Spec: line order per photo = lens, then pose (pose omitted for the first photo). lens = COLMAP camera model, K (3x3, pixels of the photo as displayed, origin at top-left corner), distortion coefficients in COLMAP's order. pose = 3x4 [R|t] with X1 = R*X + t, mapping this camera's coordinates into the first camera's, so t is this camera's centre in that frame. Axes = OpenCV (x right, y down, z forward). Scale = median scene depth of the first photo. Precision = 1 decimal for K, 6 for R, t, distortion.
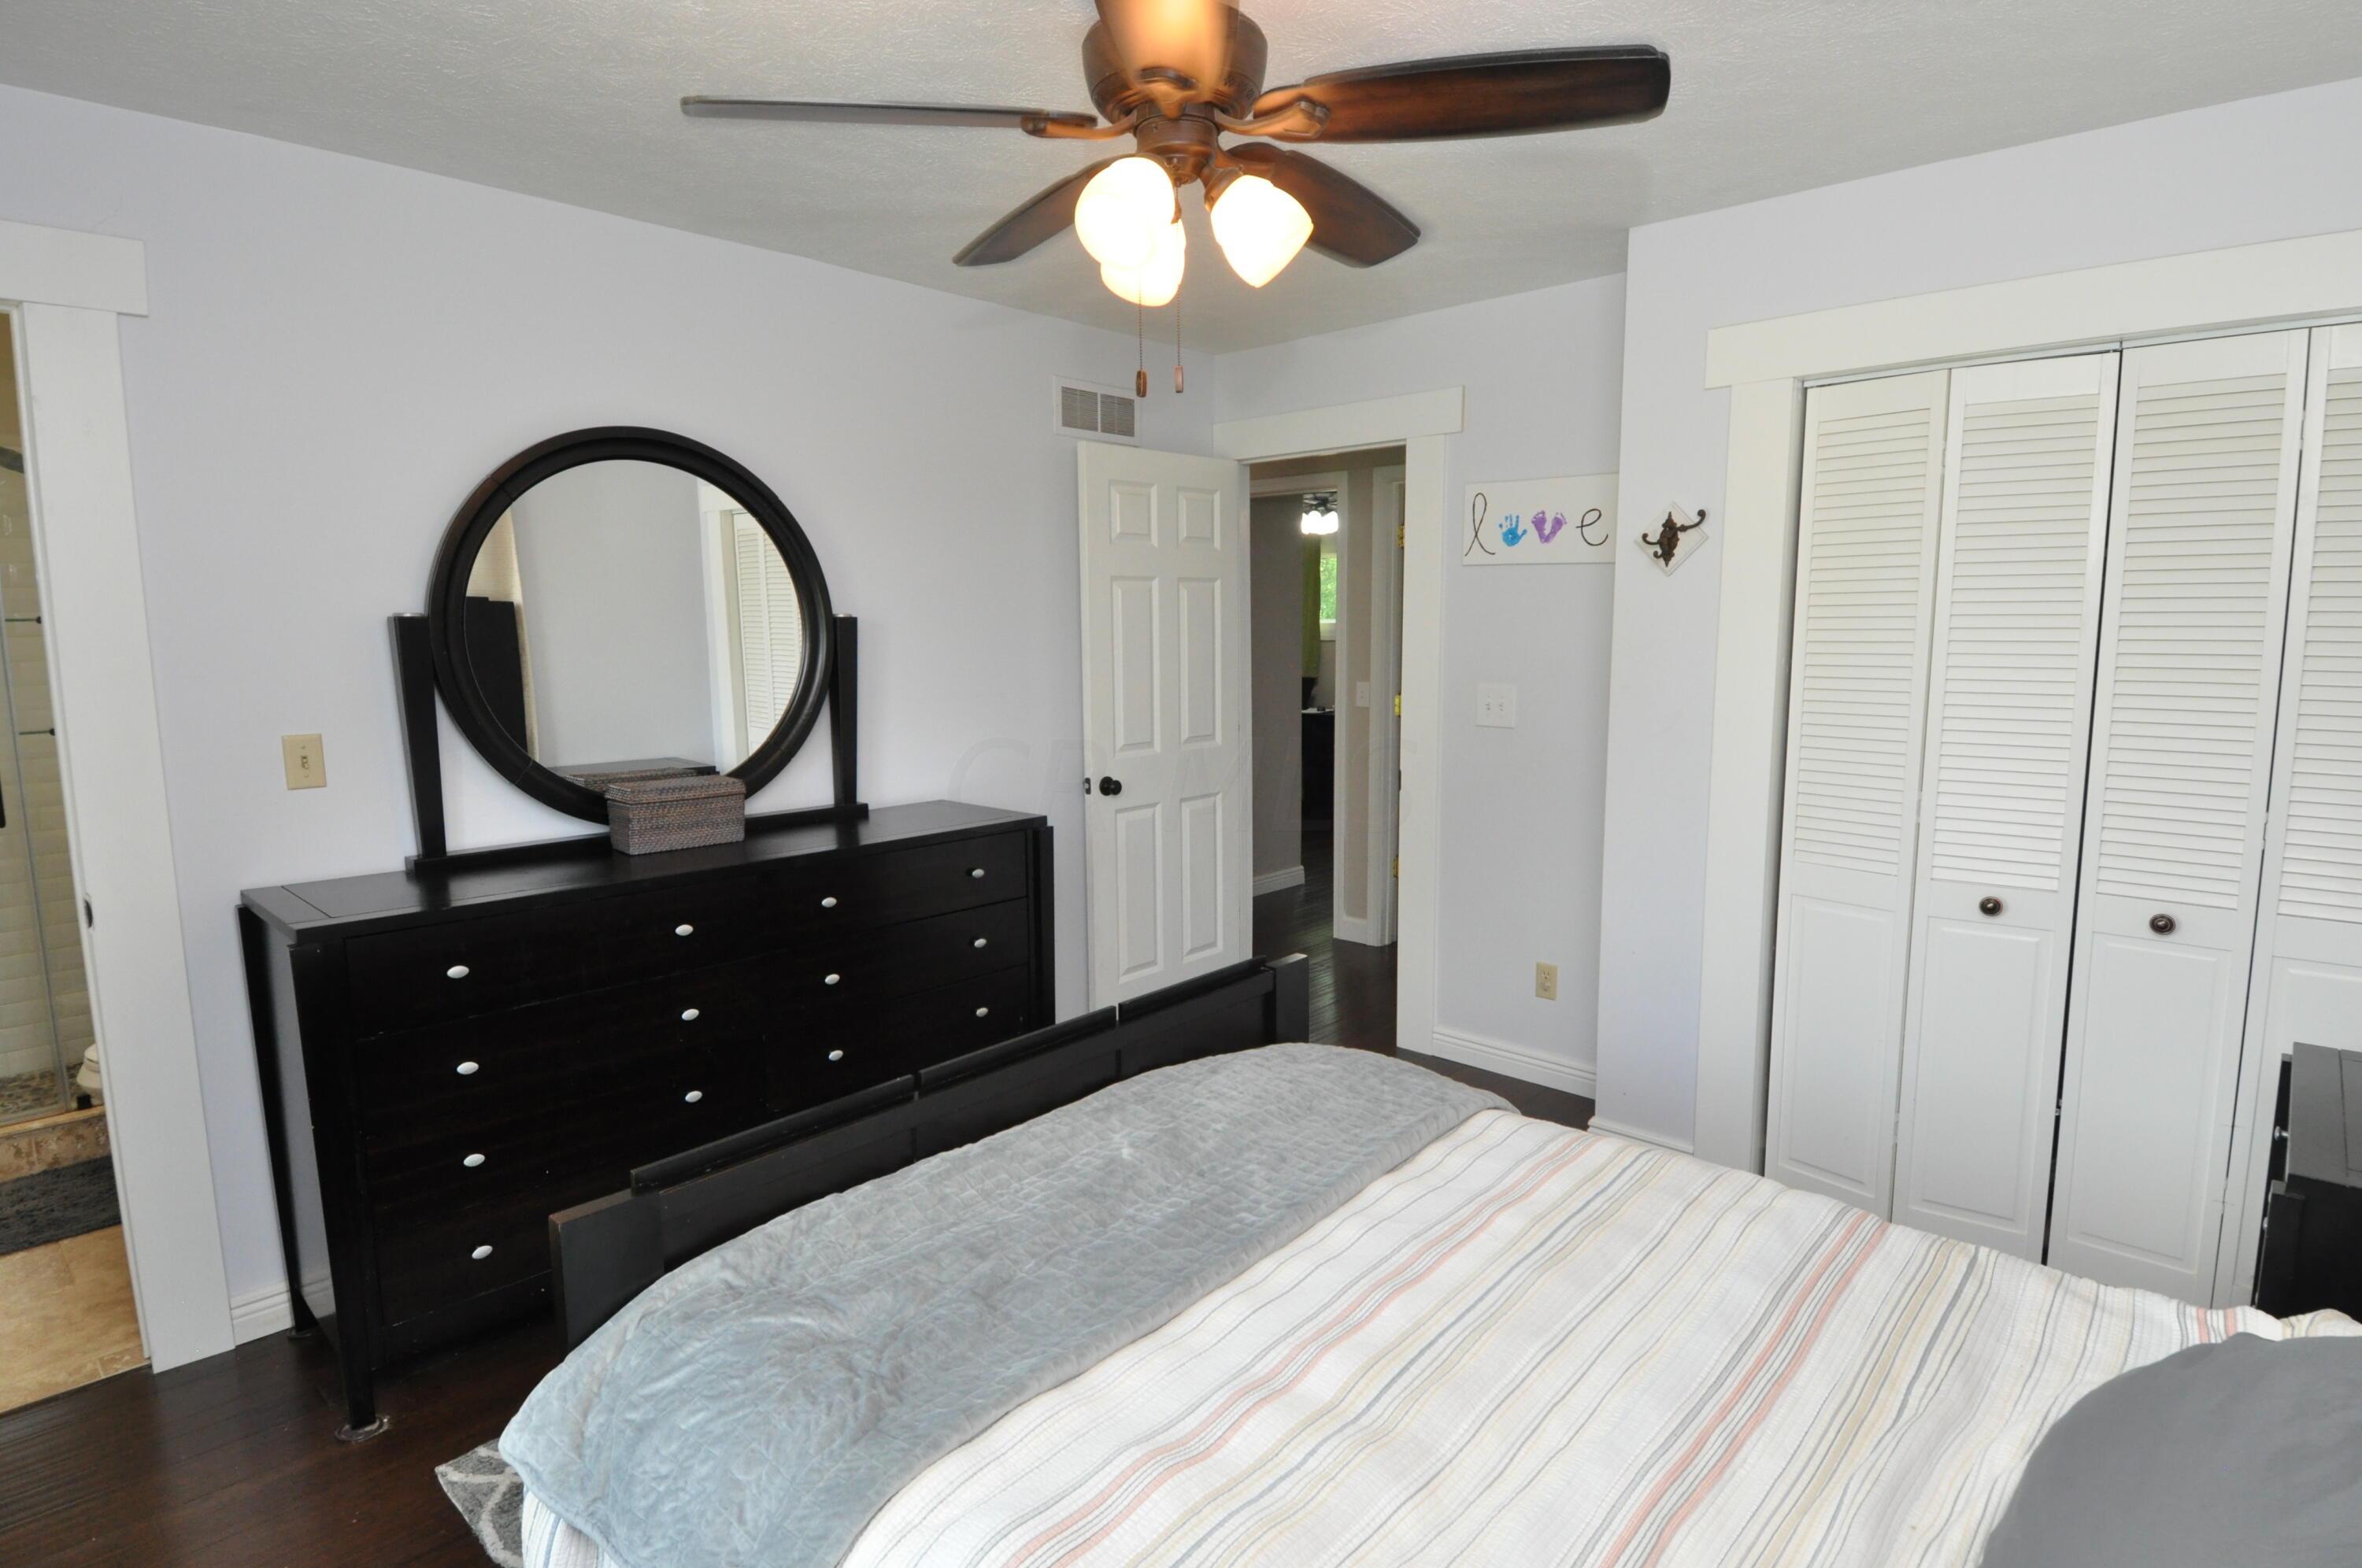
lens RADIAL K [[1235.7, 0, 1182.8], [0, 1235.7, 787.3], [0, 0, 1]] dist [0.023953, -0.035011]
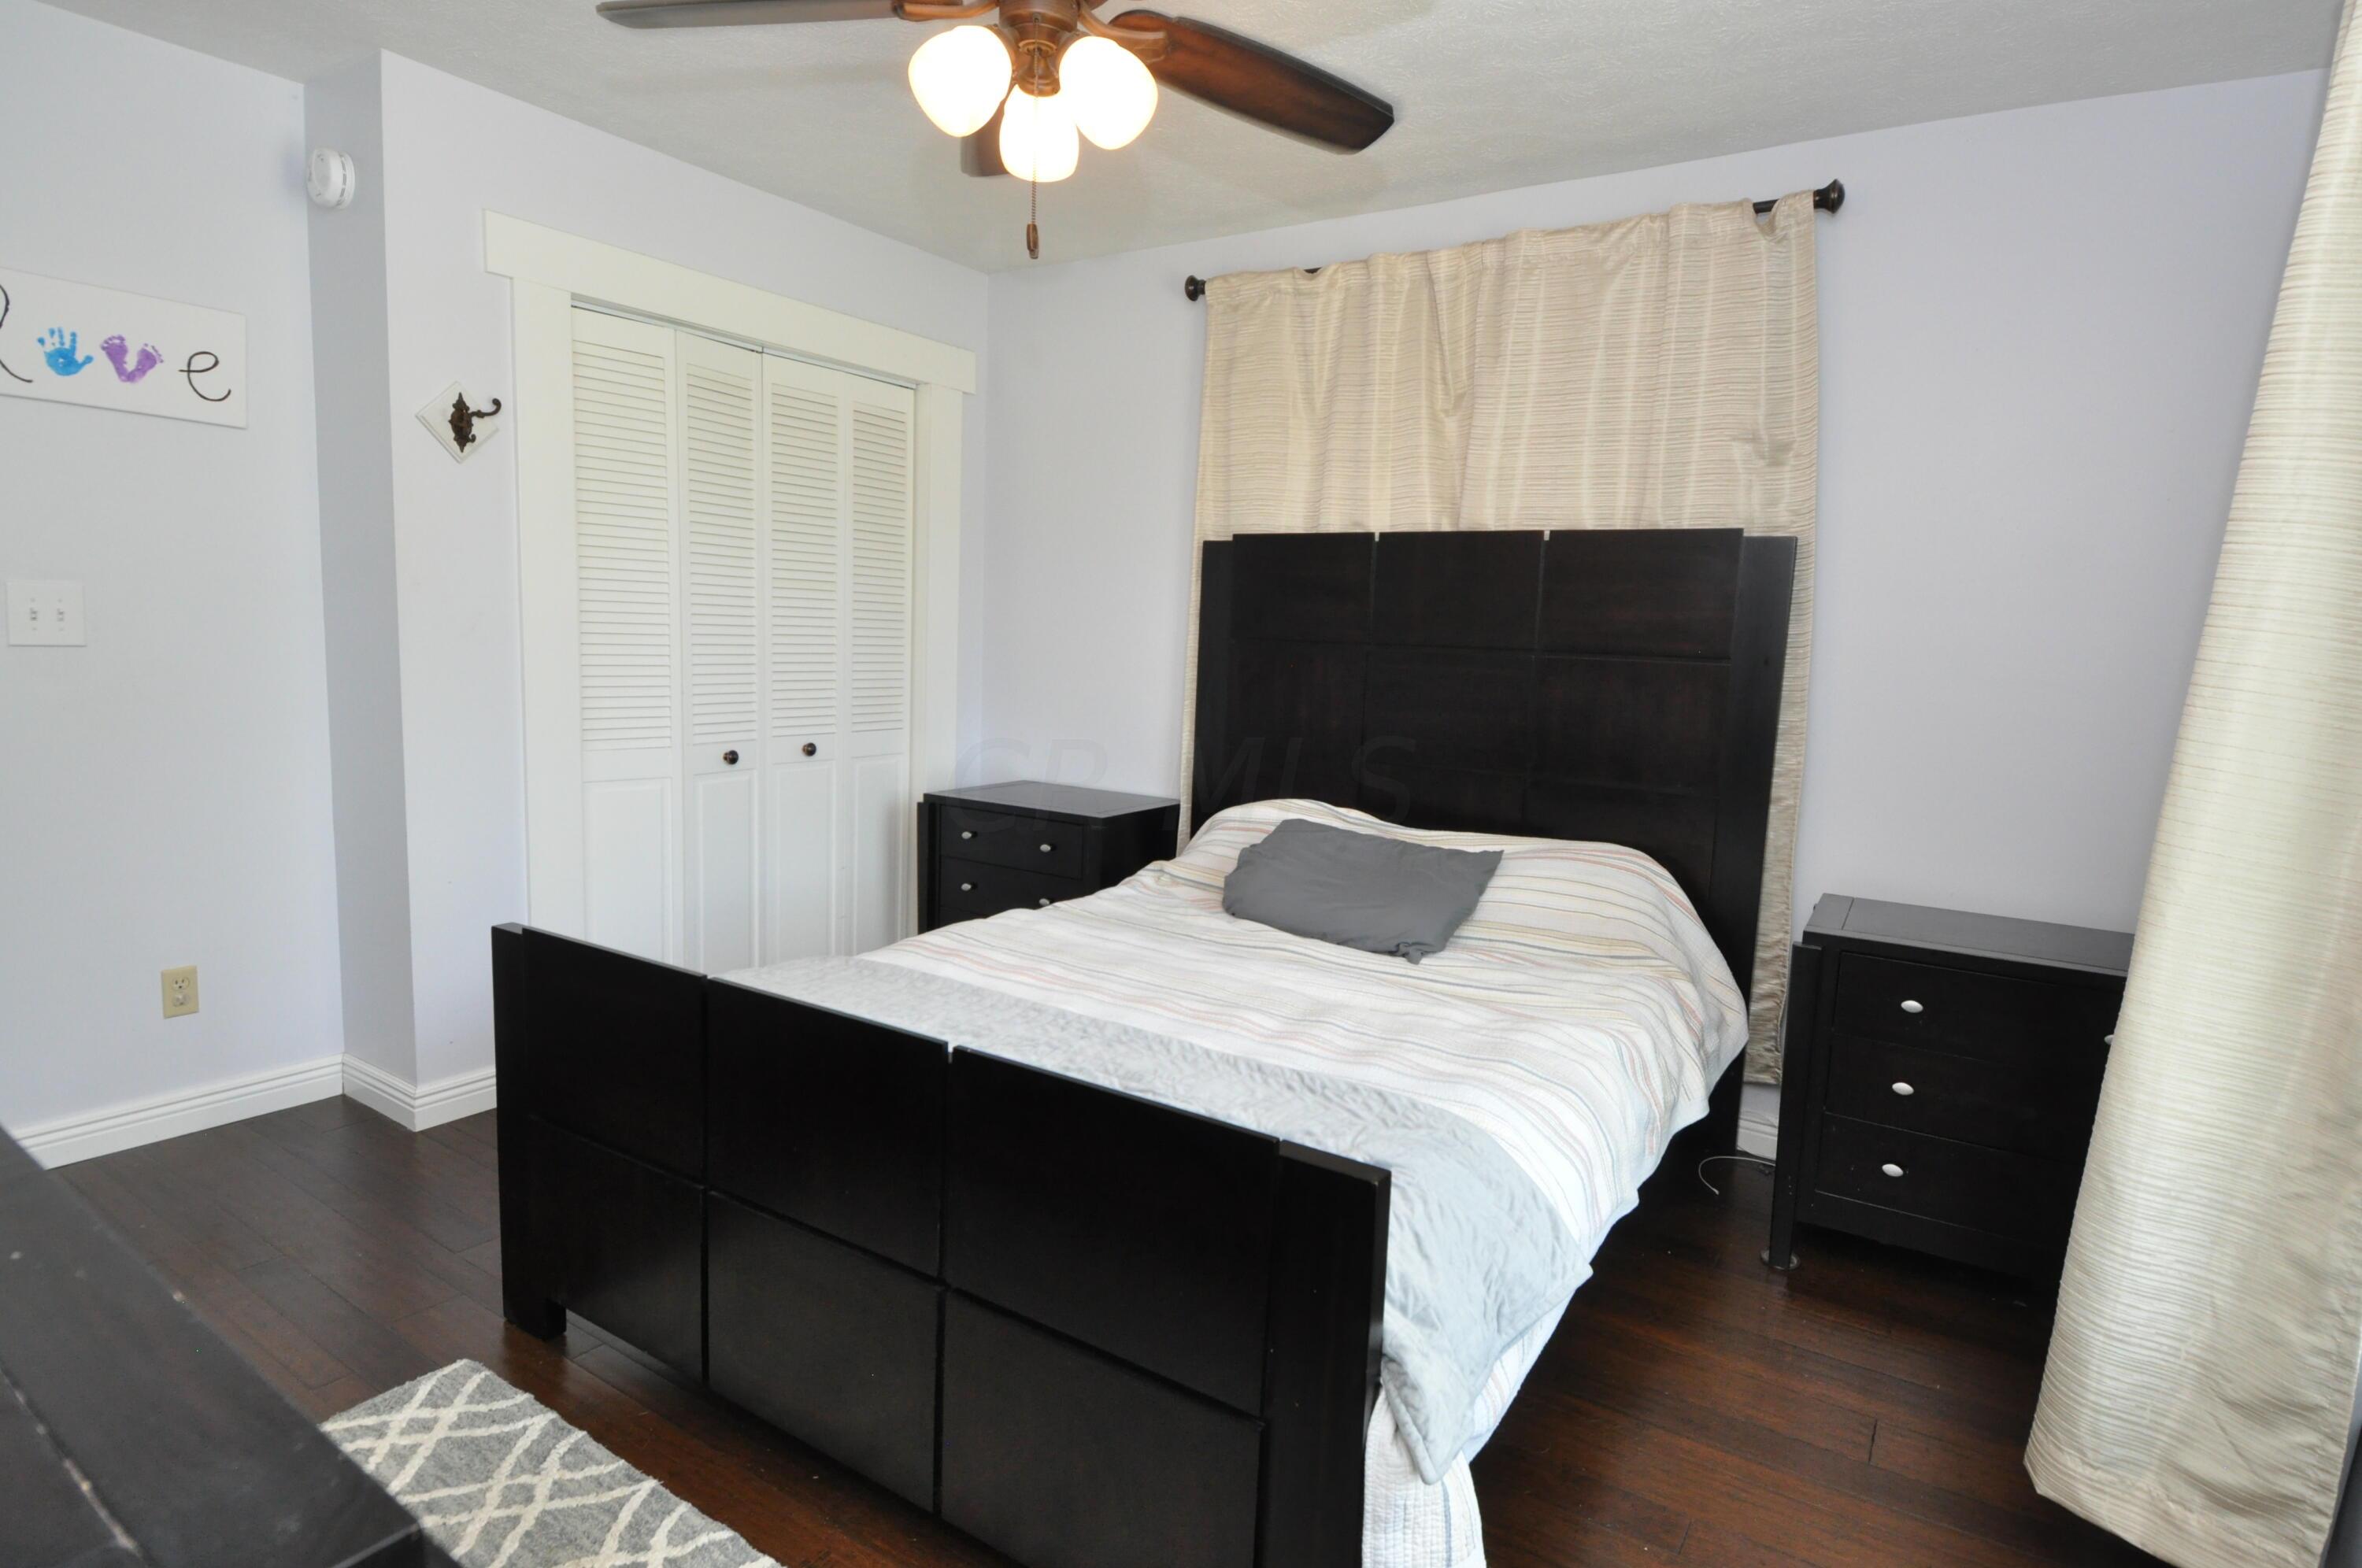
lens RADIAL K [[1235.7, 0, 1182.8], [0, 1235.7, 787.3], [0, 0, 1]] dist [0.023953, -0.035011]
pose [[-0.155405, -0.119655, 0.980577, -0.525546], [0.093964, 0.986346, 0.135251, -0.006252], [-0.983372, 0.113158, -0.142040, 0.533631]]
